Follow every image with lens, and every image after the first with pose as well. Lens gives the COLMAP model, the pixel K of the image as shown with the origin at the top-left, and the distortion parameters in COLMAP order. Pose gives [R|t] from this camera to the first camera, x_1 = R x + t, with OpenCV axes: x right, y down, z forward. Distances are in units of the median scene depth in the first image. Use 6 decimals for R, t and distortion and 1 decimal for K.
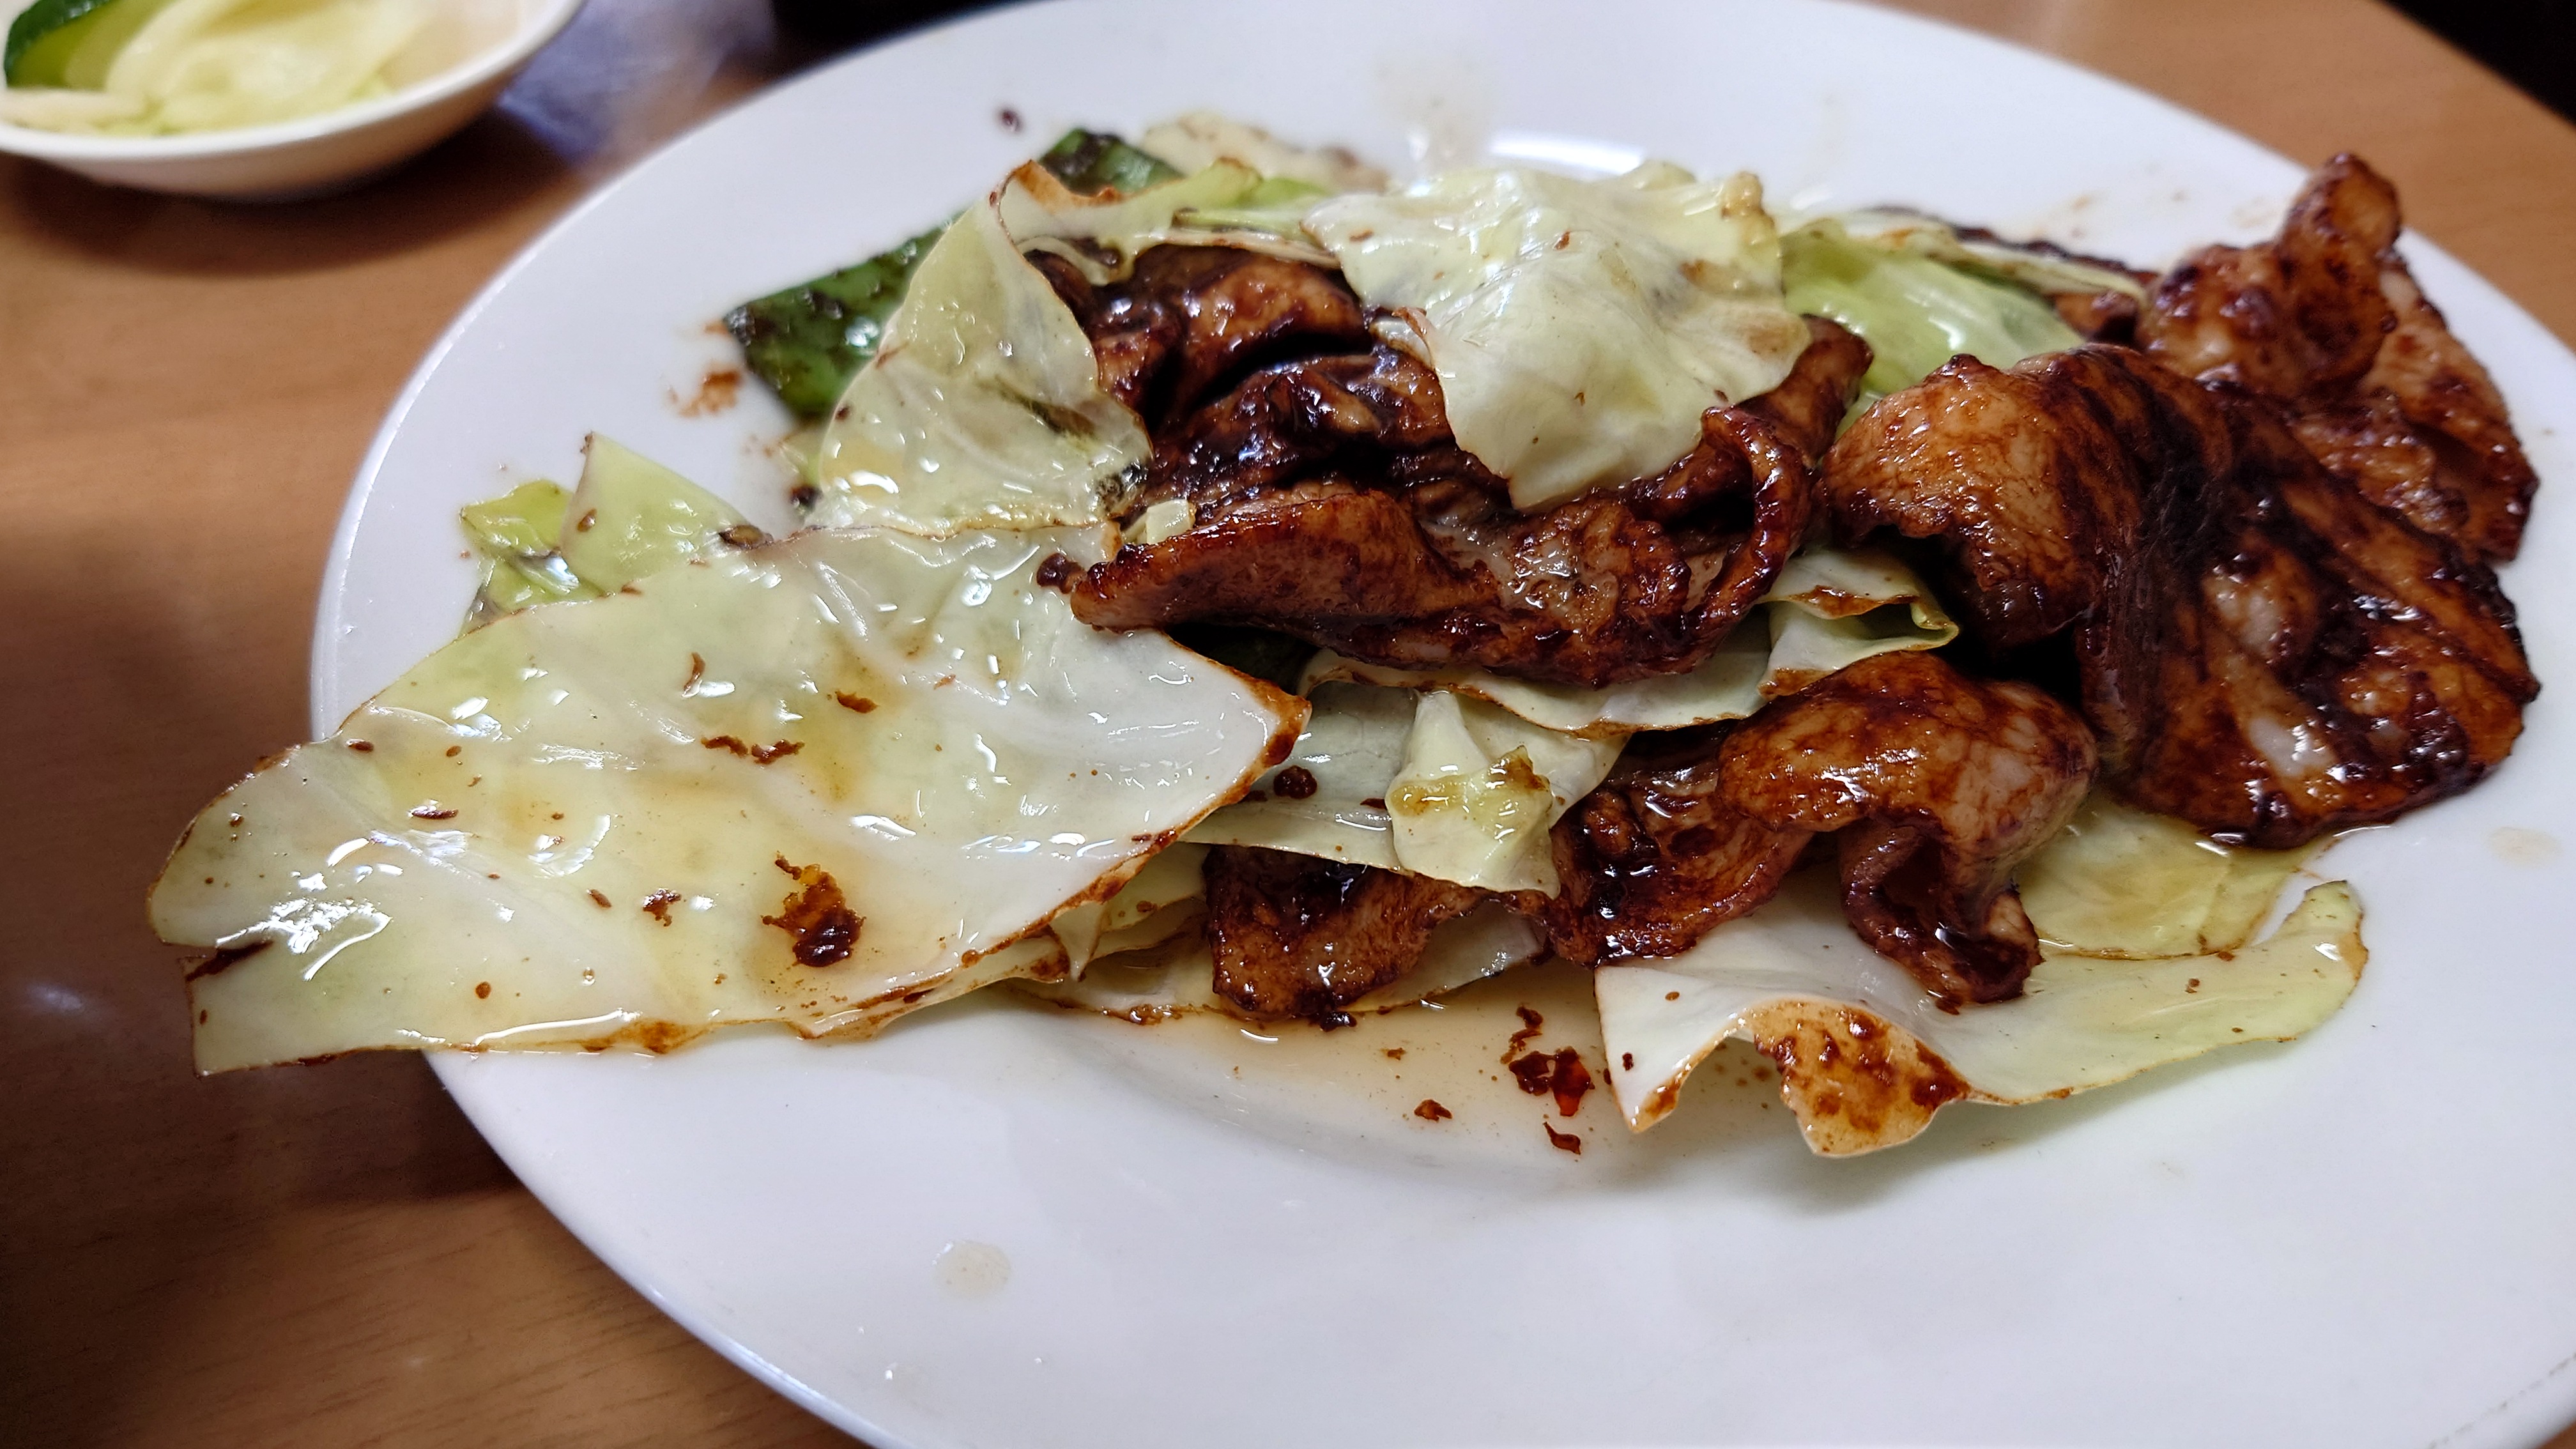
lens RADIAL K [[1887.2, 0, 1327.8], [0, 1887.2, 722.4], [0, 0, 1]] dist [-0.003249, -0.002702]
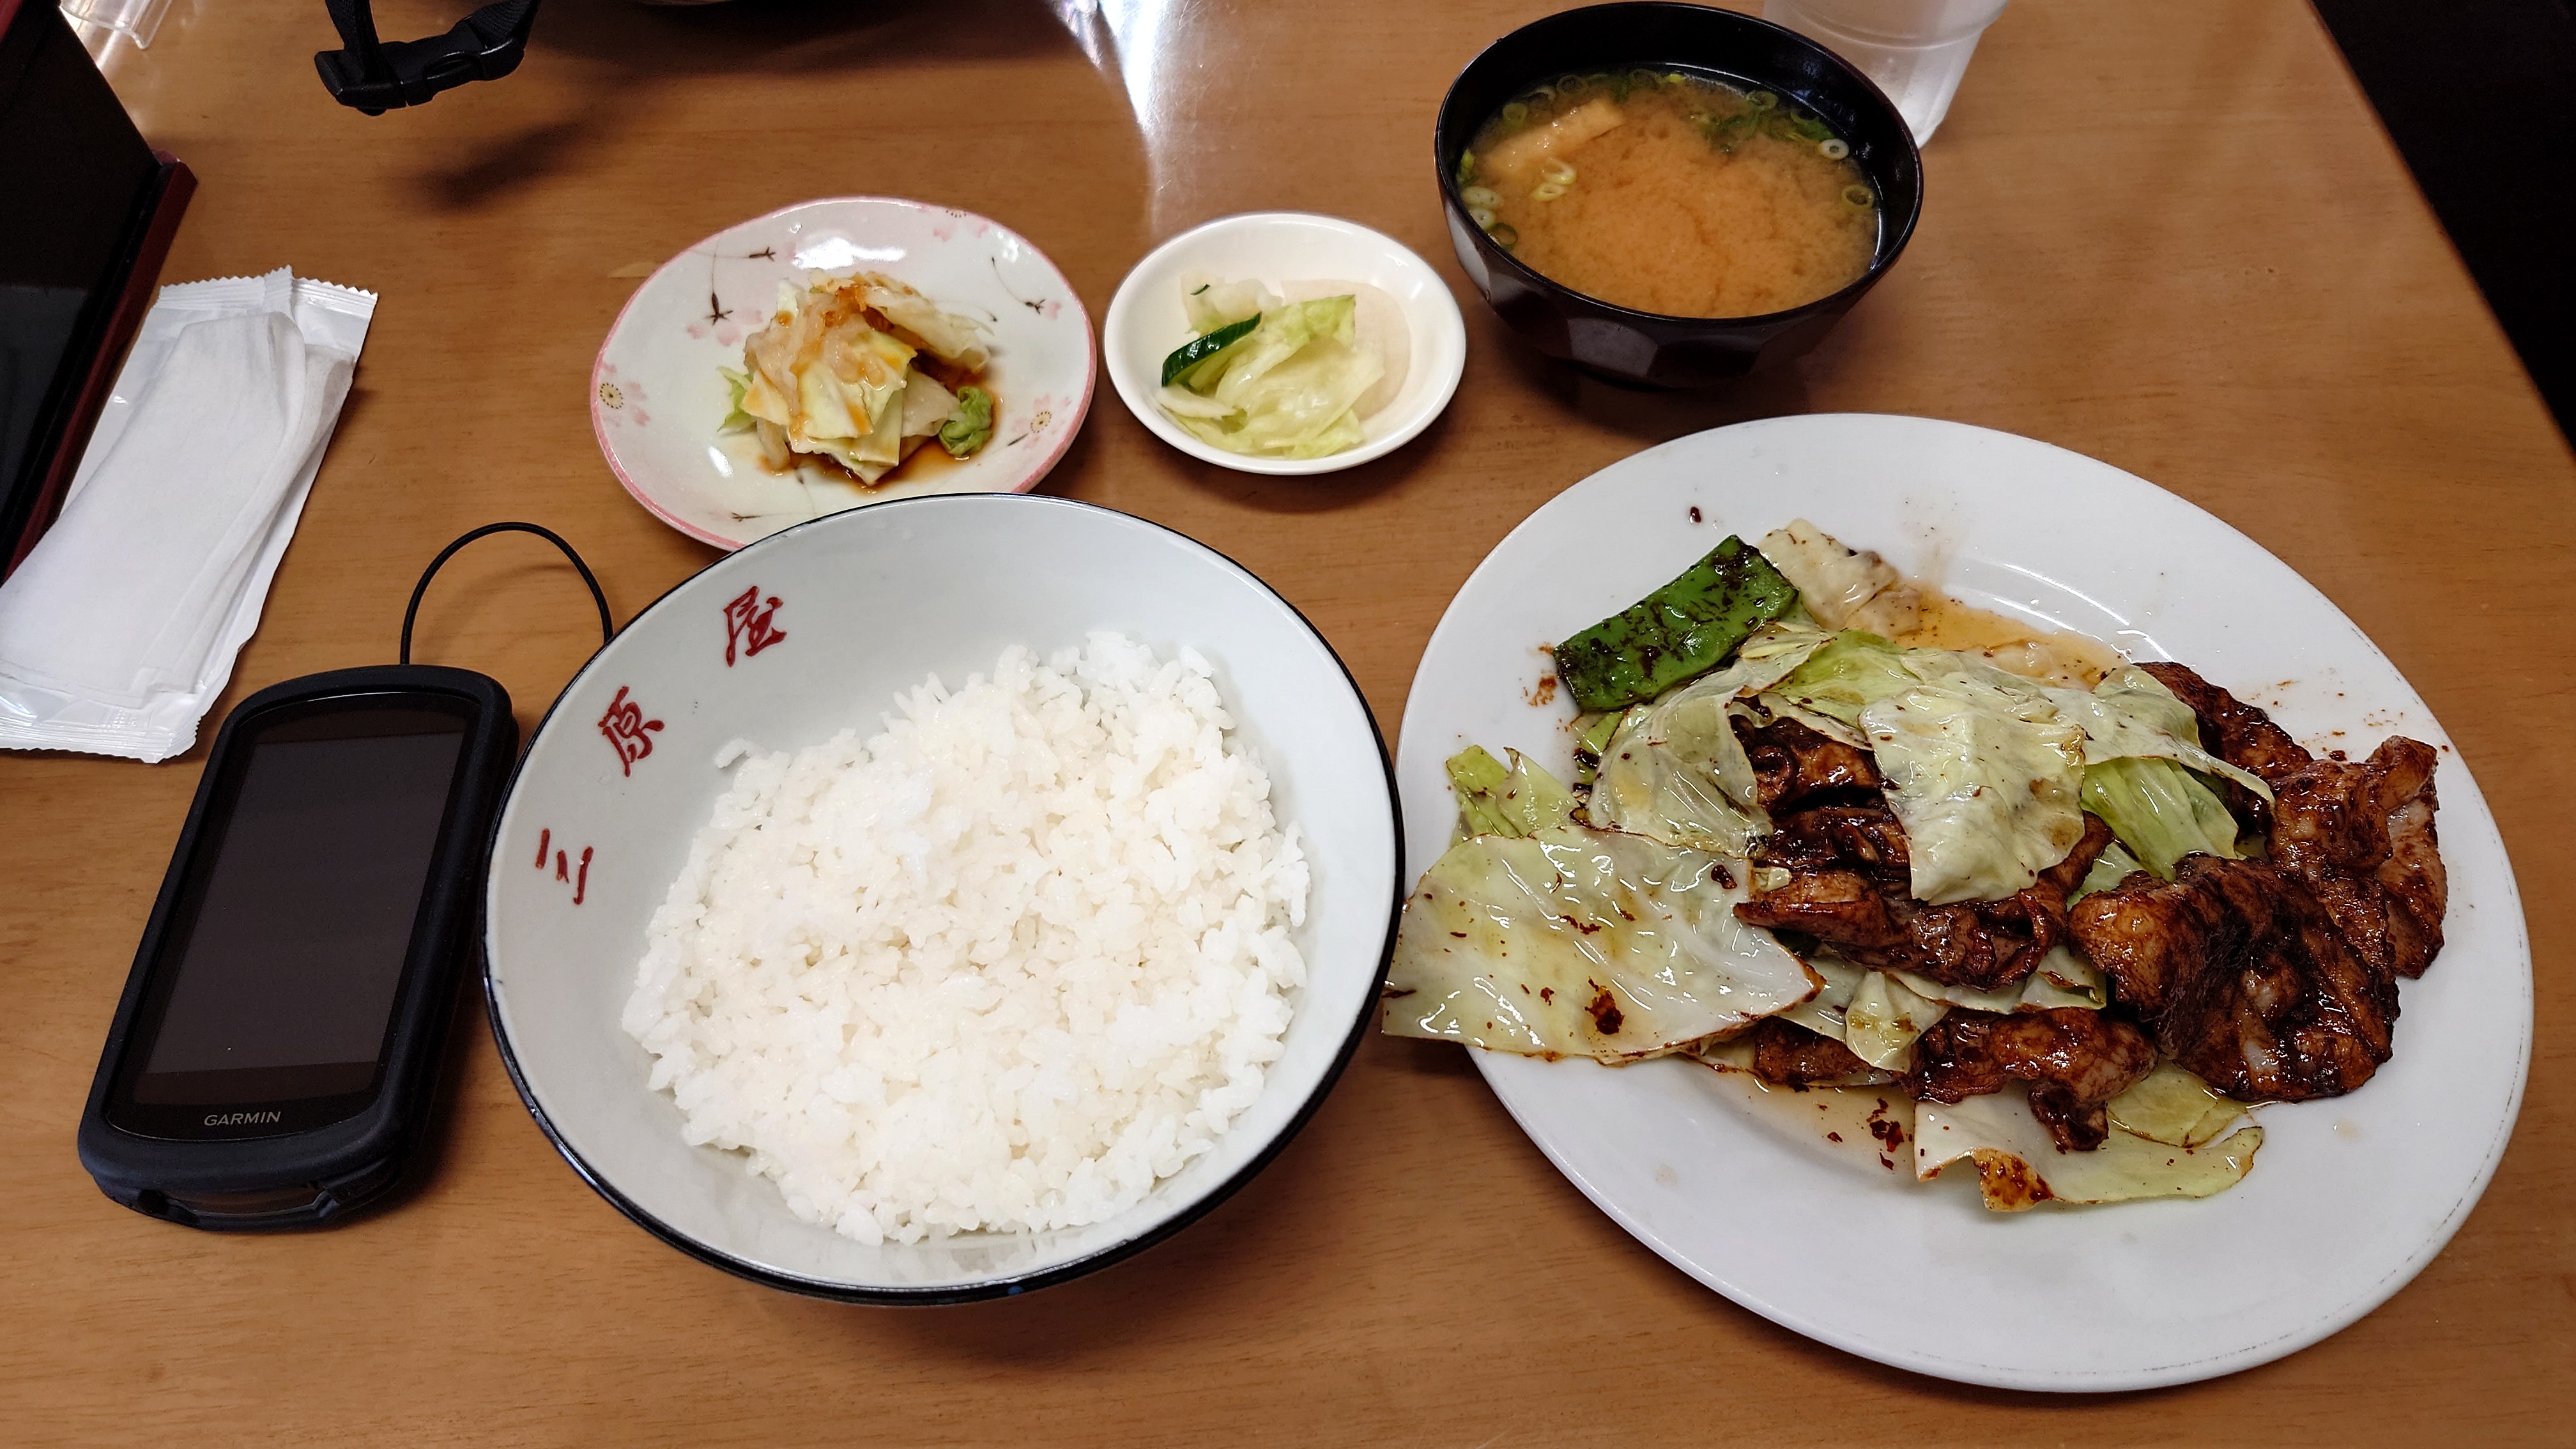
lens RADIAL K [[1887.2, 0, 1327.8], [0, 1887.2, 722.4], [0, 0, 1]] dist [-0.003249, -0.002702]
pose [[0.970403, 0.205157, -0.127390, -0.370458], [-0.176671, 0.962755, 0.204672, -0.675713], [0.164635, -0.176109, 0.970506, -1.343227]]
